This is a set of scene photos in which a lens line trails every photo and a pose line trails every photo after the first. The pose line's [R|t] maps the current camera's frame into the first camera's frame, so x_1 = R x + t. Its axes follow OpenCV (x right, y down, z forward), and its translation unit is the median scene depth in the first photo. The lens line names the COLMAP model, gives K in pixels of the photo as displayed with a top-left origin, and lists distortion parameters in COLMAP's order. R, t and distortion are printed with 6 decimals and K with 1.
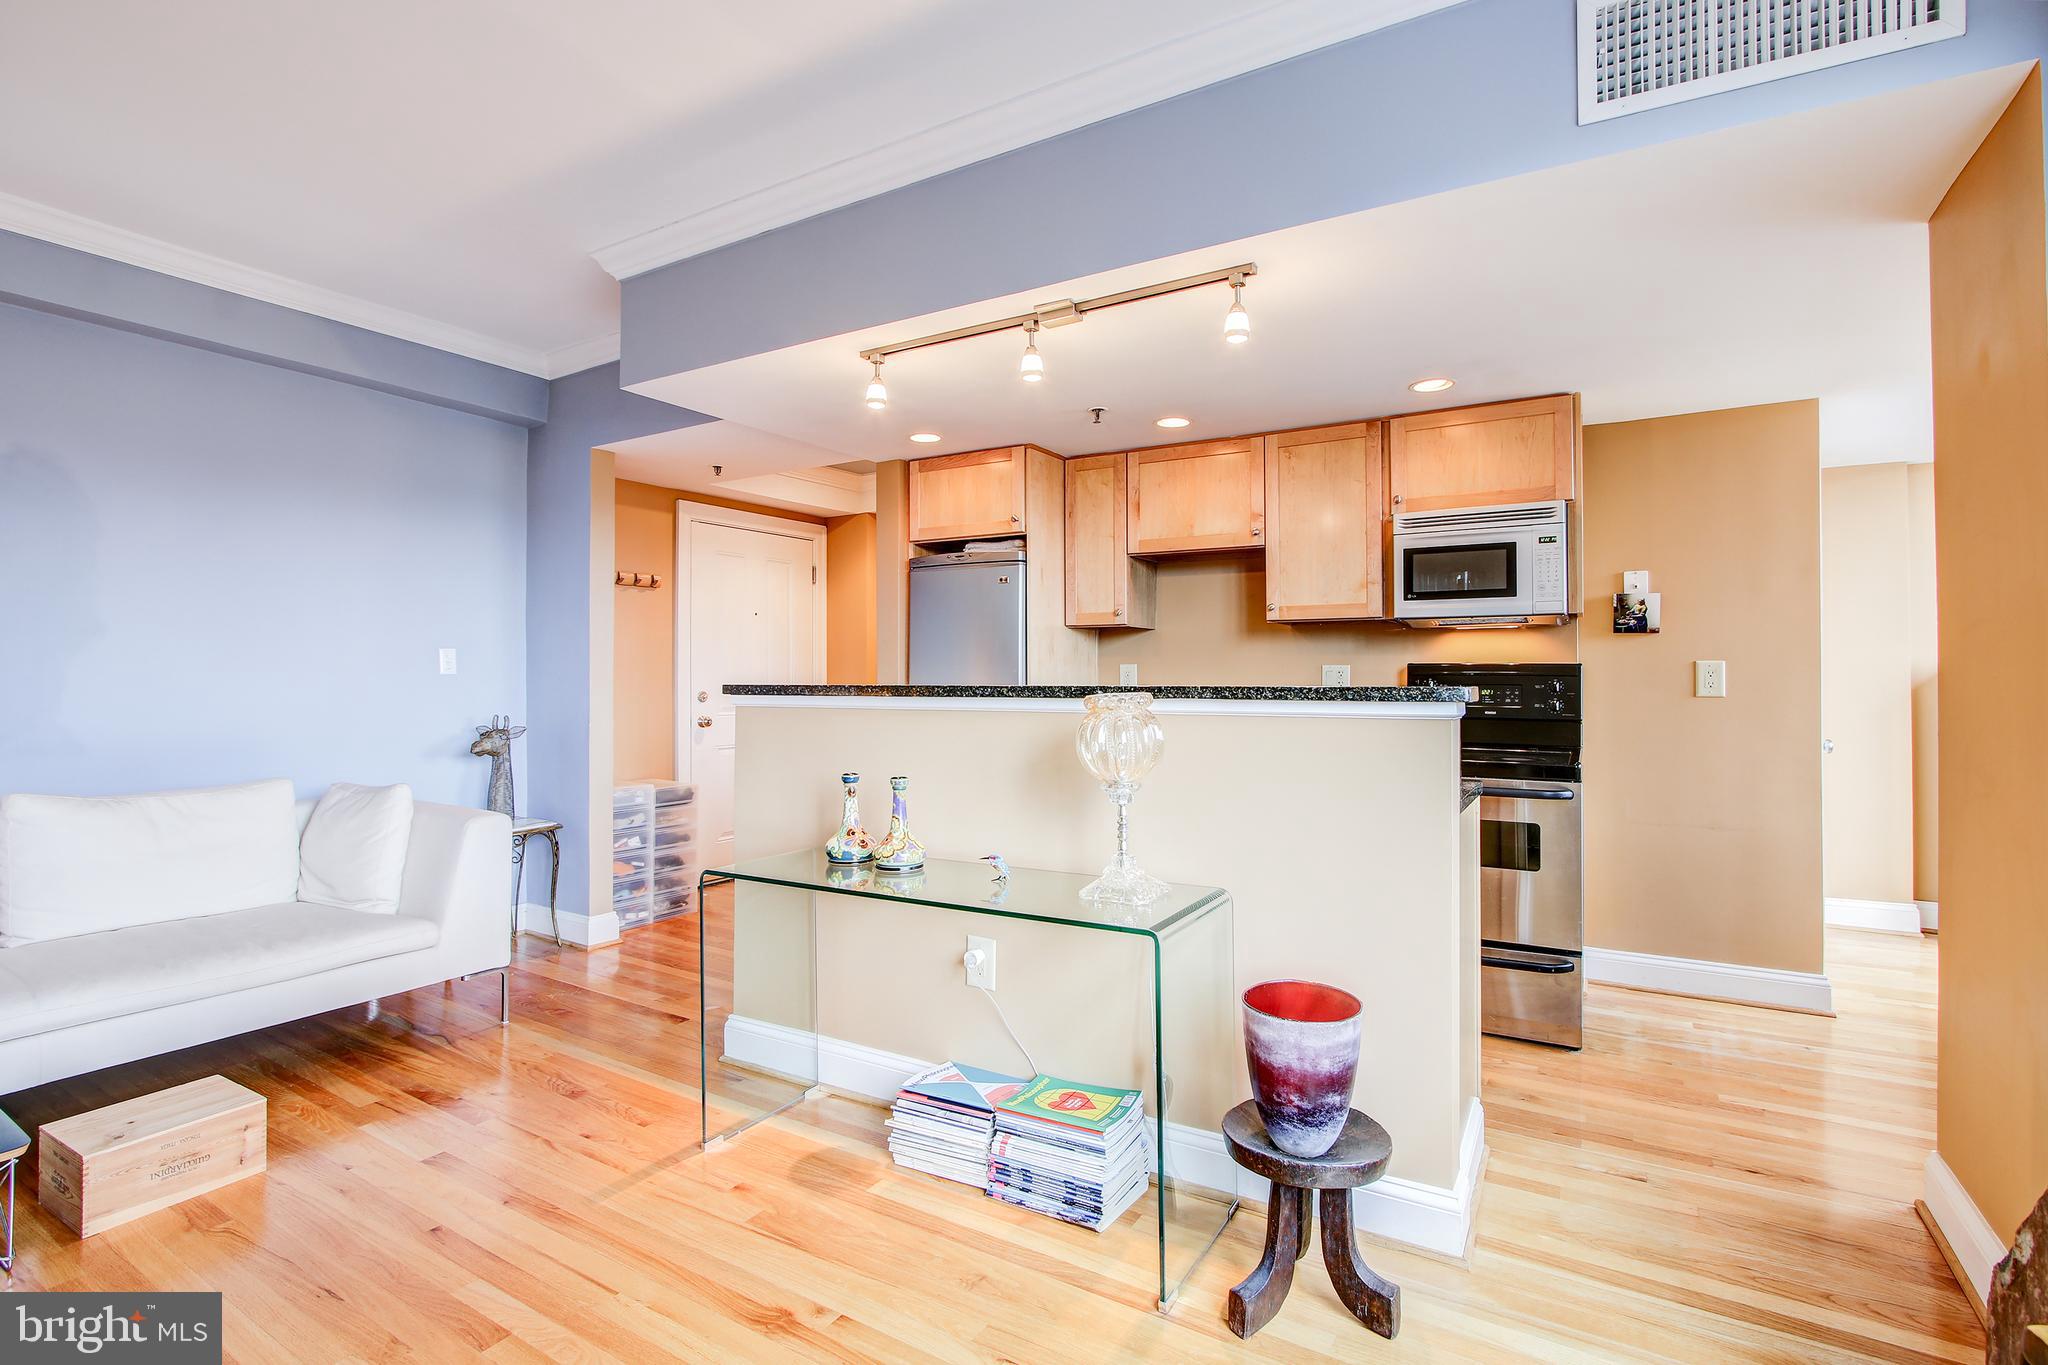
lens RADIAL K [[953.4, 0, 1038.6], [0, 953.4, 669.0], [0, 0, 1]] dist [-0.014024, 0.002508]
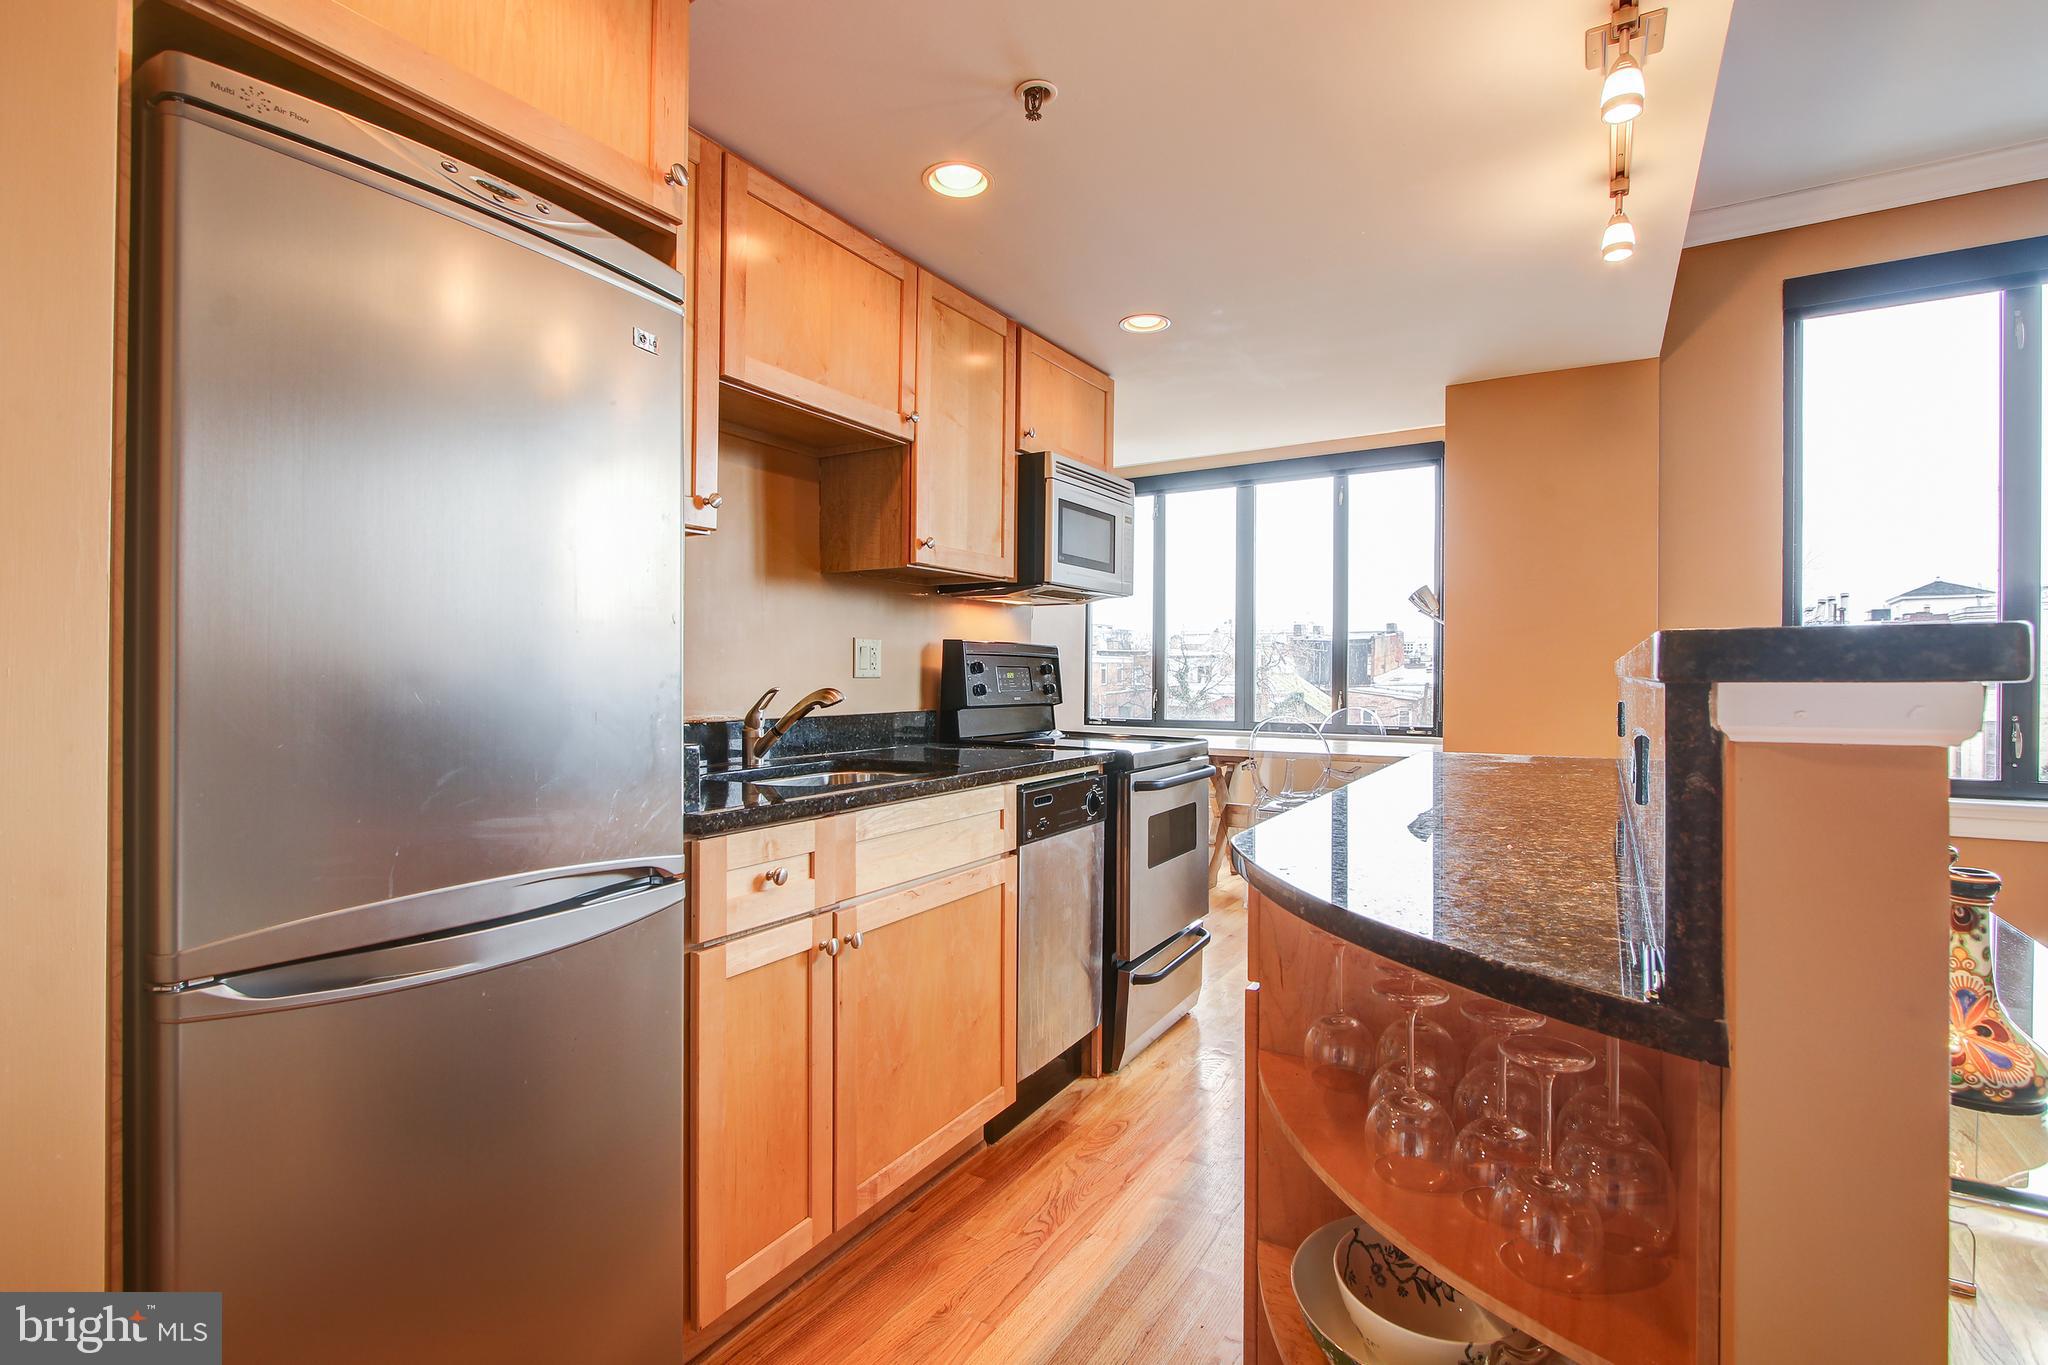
lens RADIAL K [[950.2, 0, 1031.8], [0, 950.2, 689.8], [0, 0, 1]] dist [-0.019512, 0.004878]
pose [[0.012645, -0.017663, 0.999764, -0.891964], [-0.012141, 0.999768, 0.017816, 0.048048], [-0.999846, -0.012364, 0.012428, 2.100788]]
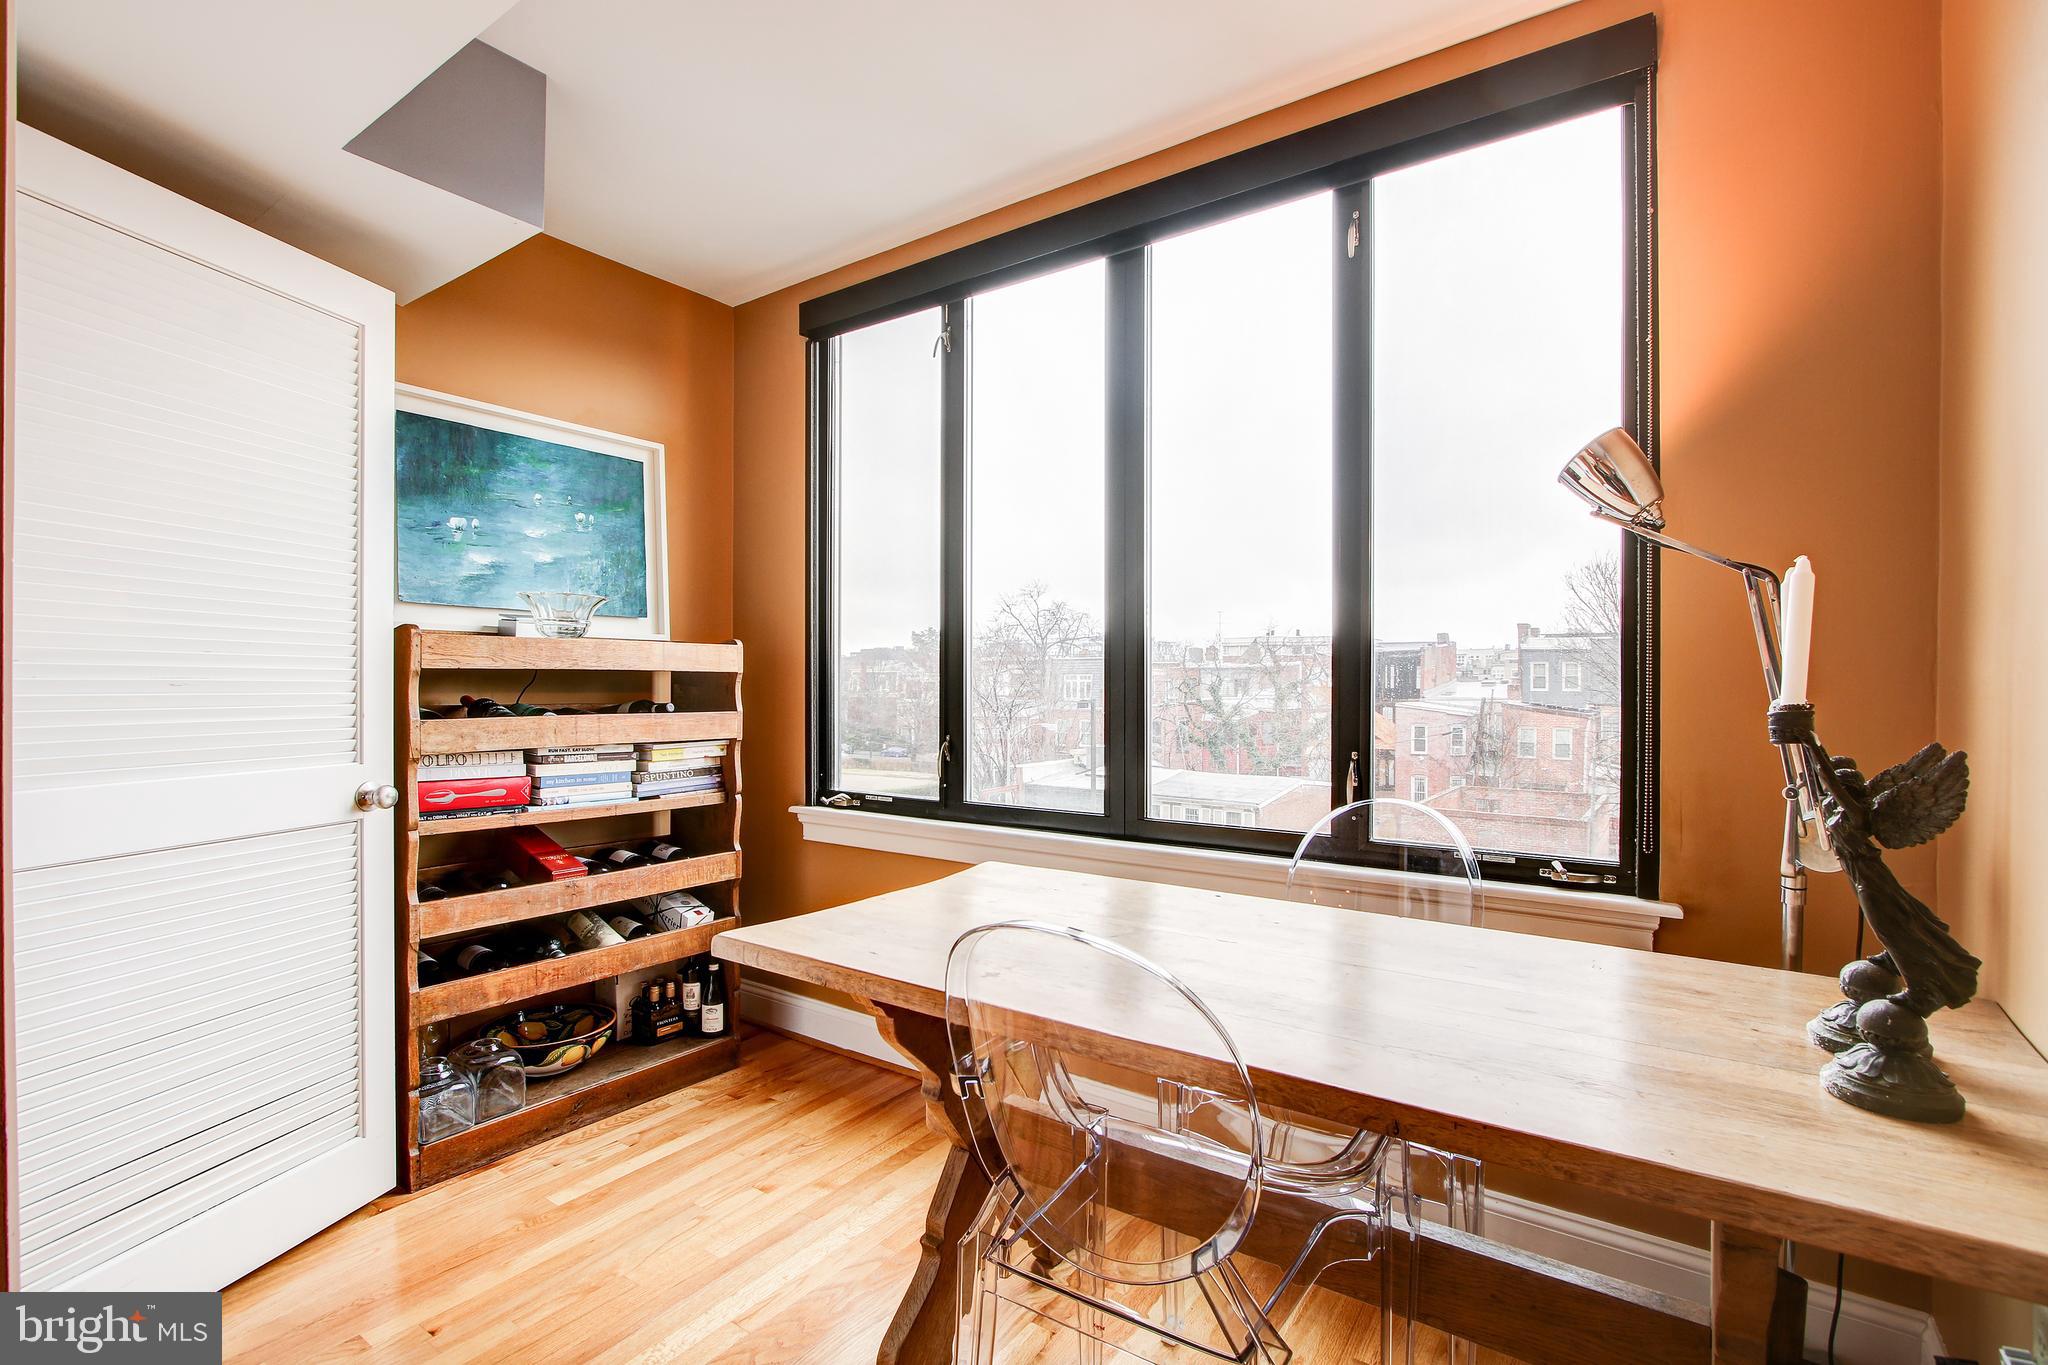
lens RADIAL K [[950.2, 0, 1026.4], [0, 950.2, 690.7], [0, 0, 1]] dist [-0.019512, 0.004878]
pose [[0.063926, -0.006024, 0.997936, 1.176710], [-0.014924, 0.999864, 0.006992, 0.015075], [-0.997843, -0.015341, 0.063827, 1.409746]]
